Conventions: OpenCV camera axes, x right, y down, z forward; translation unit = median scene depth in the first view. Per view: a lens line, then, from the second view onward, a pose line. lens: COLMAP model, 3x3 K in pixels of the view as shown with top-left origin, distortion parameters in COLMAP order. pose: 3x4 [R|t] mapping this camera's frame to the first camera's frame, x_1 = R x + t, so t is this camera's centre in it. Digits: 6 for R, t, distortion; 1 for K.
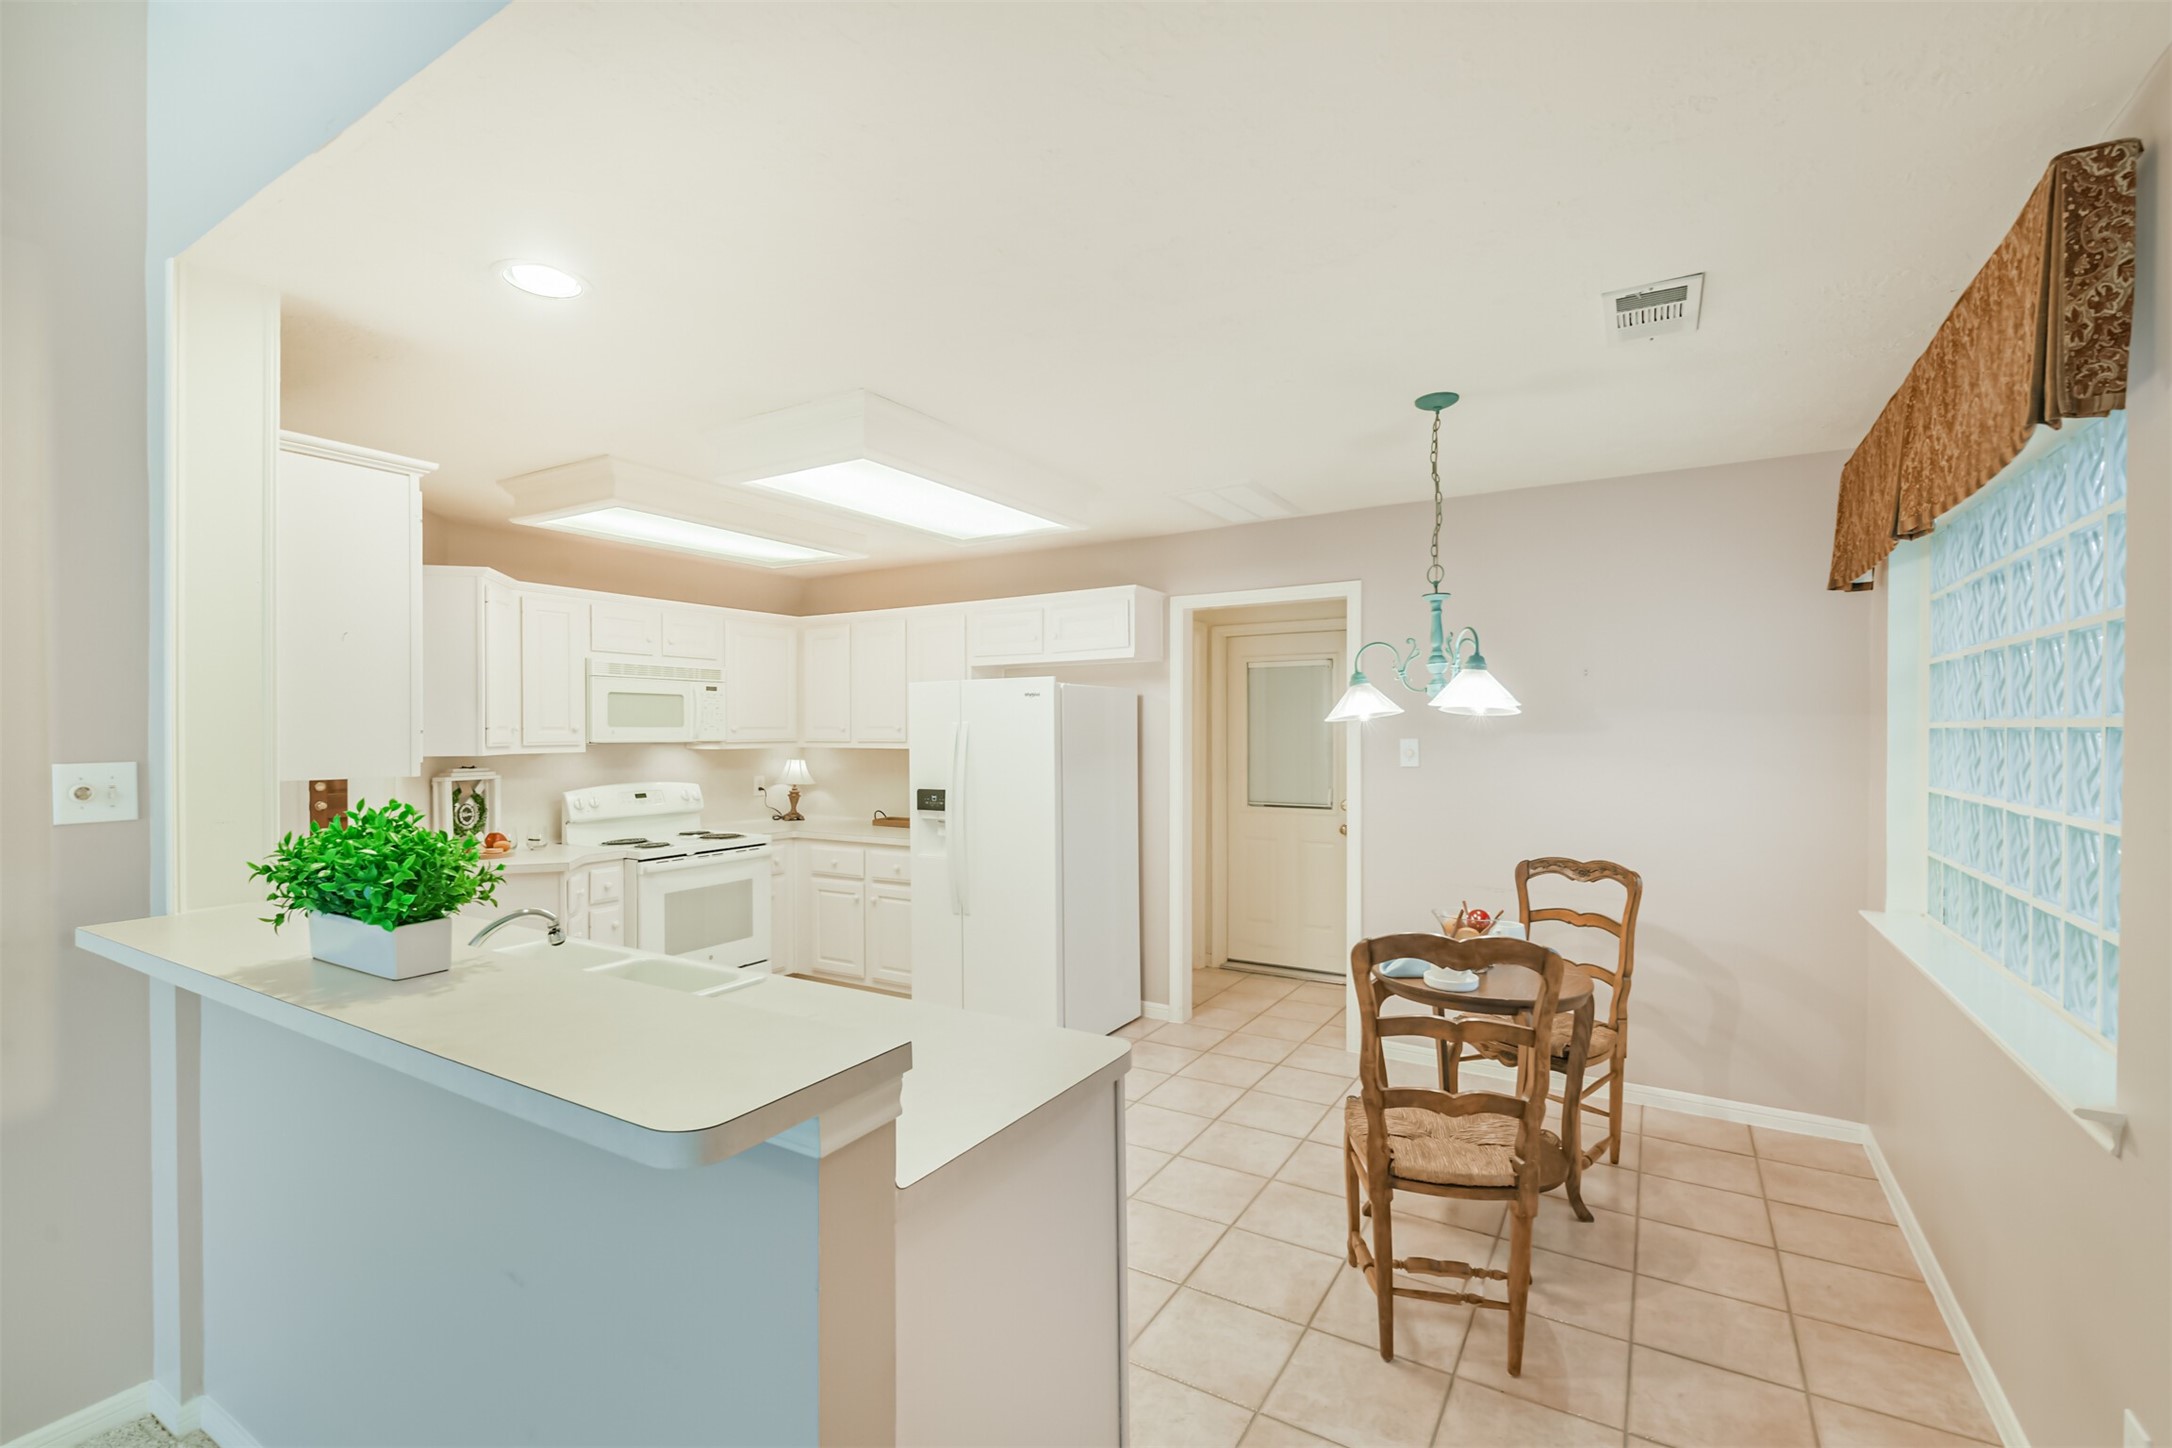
lens RADIAL K [[936.7, 0, 1092.0], [0, 936.7, 738.7], [0, 0, 1]] dist [0.014504, -0.005407]
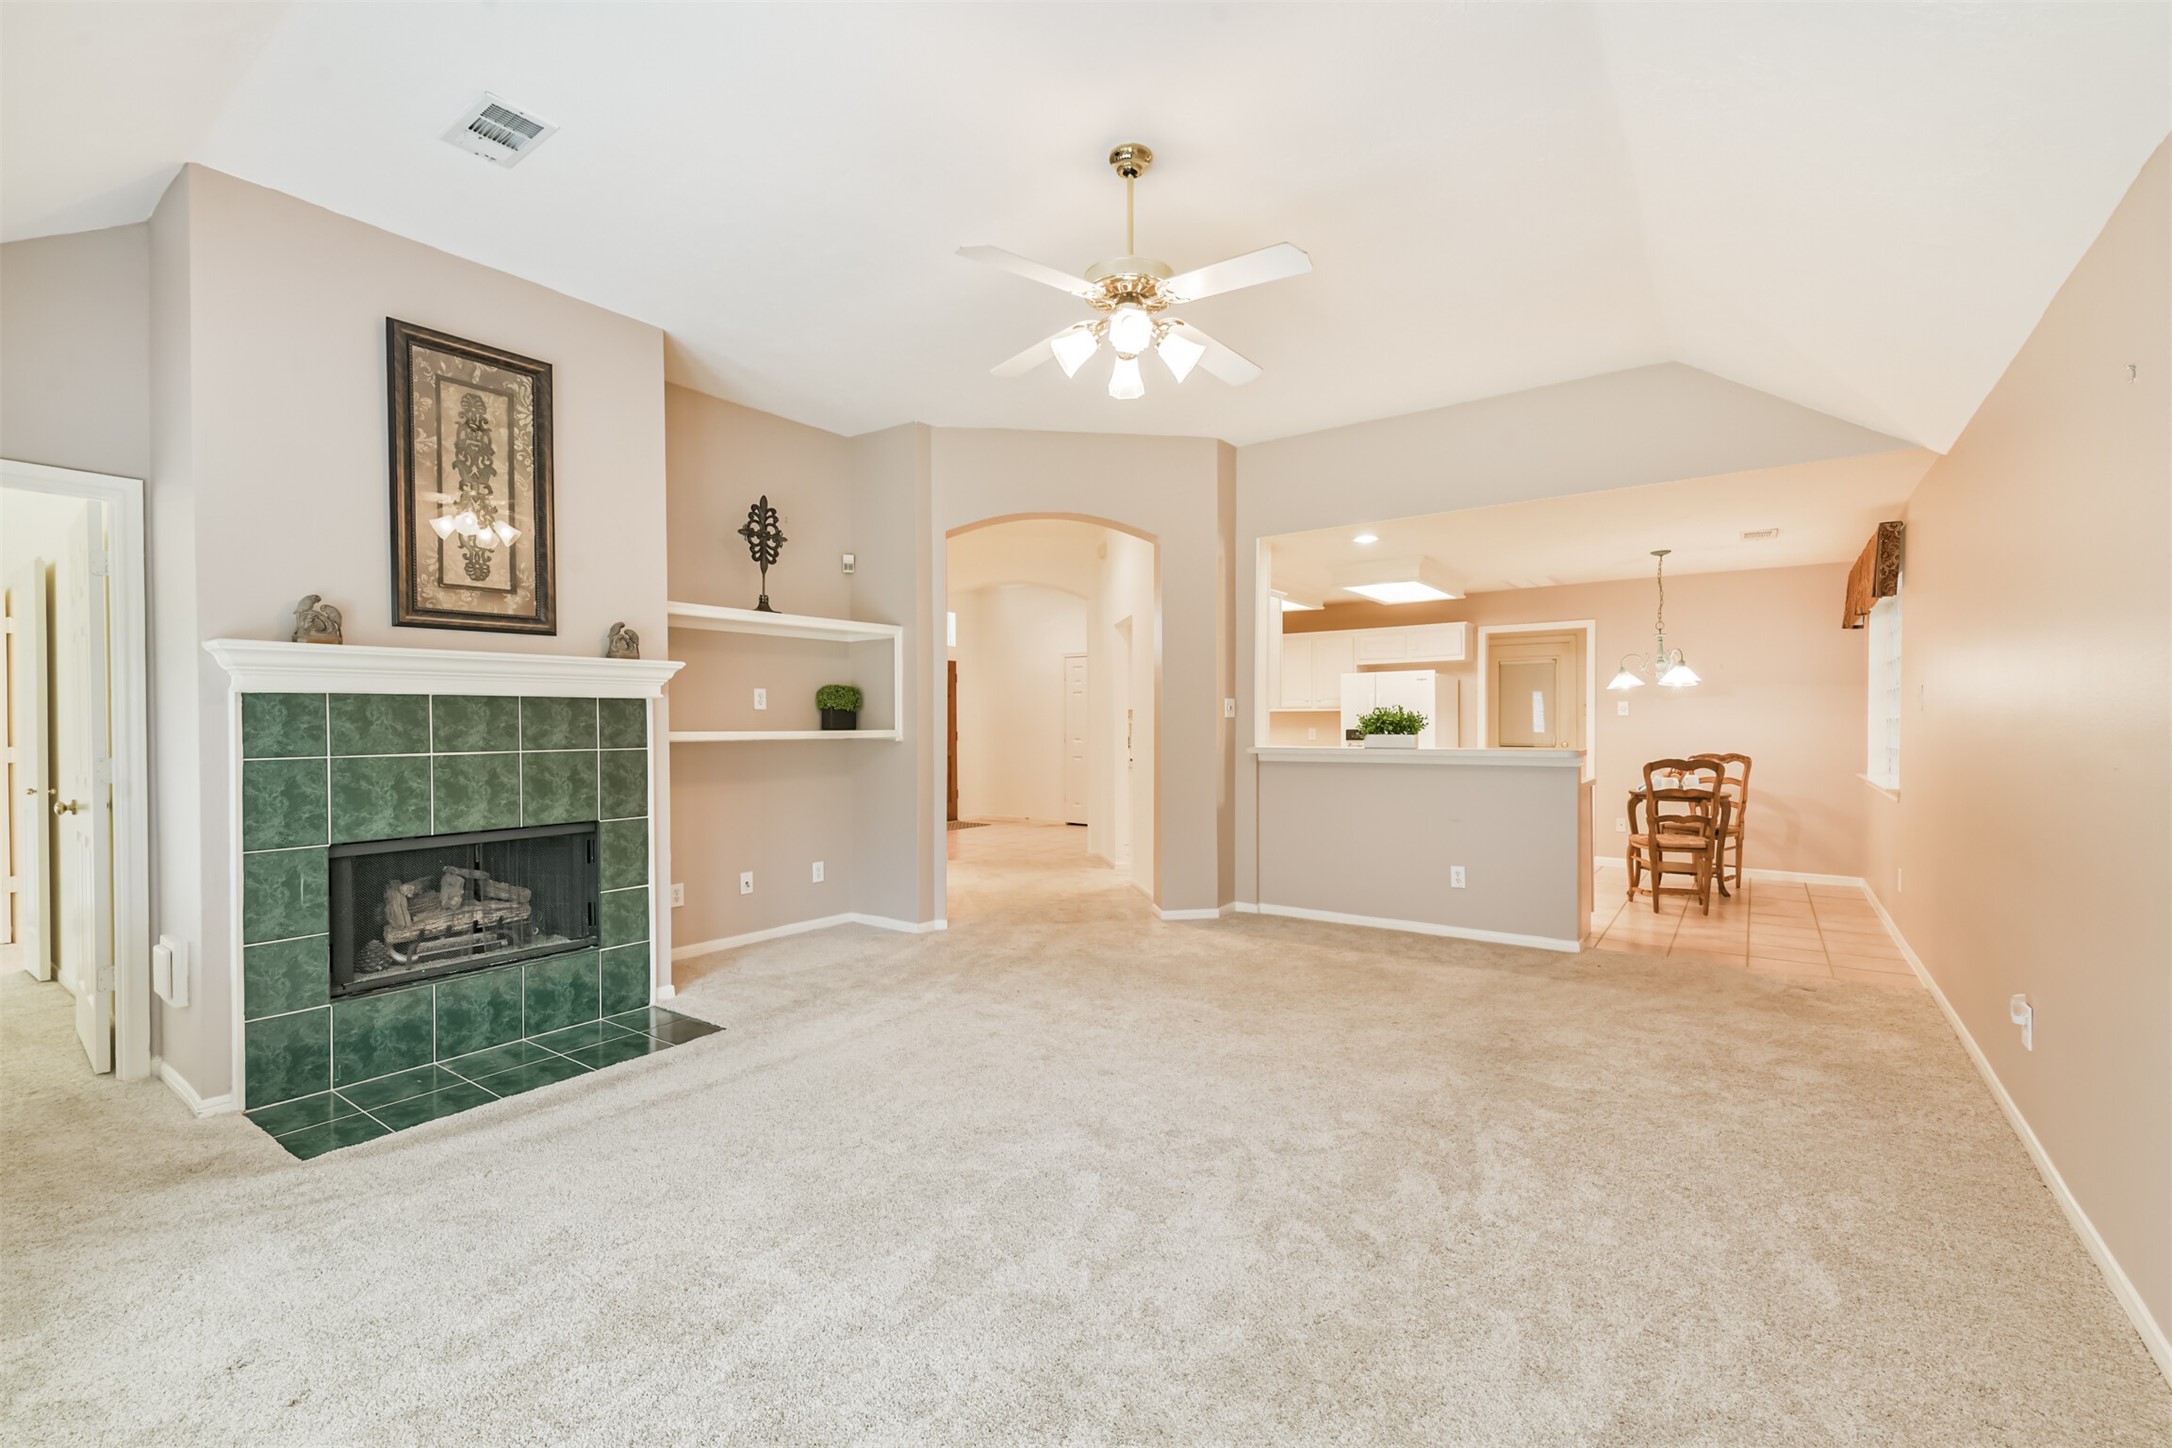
lens RADIAL K [[936.7, 0, 1070.0], [0, 936.7, 733.3], [0, 0, 1]] dist [0.014504, -0.005407]
pose [[0.996390, 0.001520, -0.084879, -0.582226], [-0.001502, 0.999999, 0.000276, 0.062120], [0.084879, -0.000148, 0.996391, -0.949057]]
